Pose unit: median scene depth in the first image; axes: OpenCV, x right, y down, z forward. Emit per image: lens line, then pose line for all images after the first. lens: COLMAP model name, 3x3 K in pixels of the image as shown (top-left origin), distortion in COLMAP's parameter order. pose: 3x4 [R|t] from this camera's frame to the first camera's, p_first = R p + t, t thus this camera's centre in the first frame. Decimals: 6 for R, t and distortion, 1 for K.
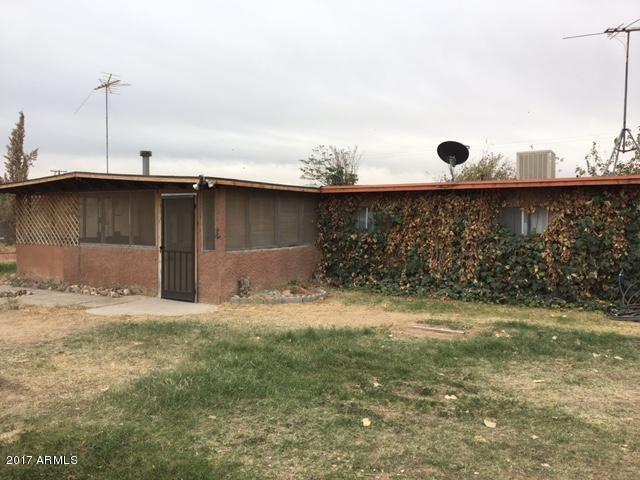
lens RADIAL K [[530.6, 0, 317.7], [0, 530.6, 243.8], [0, 0, 1]] dist [0.069898, -0.106058]
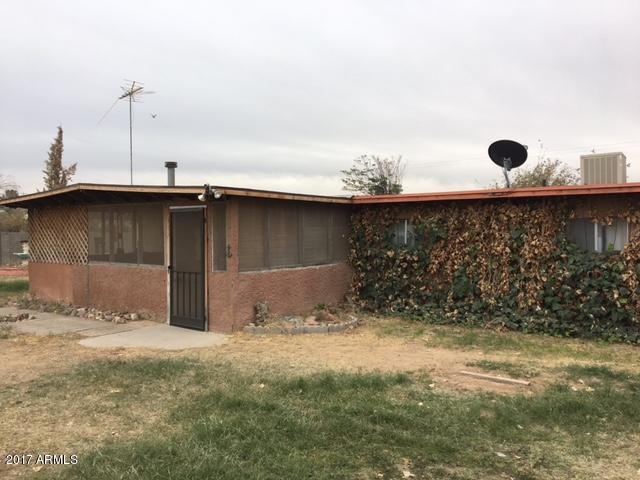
lens RADIAL K [[530.6, 0, 320.6], [0, 530.6, 233.1], [0, 0, 1]] dist [0.069898, -0.106058]
pose [[0.996543, -0.005947, -0.082868, 0.029155], [0.002412, 0.999085, -0.042693, -0.011349], [0.083047, 0.042345, 0.995646, 0.141378]]
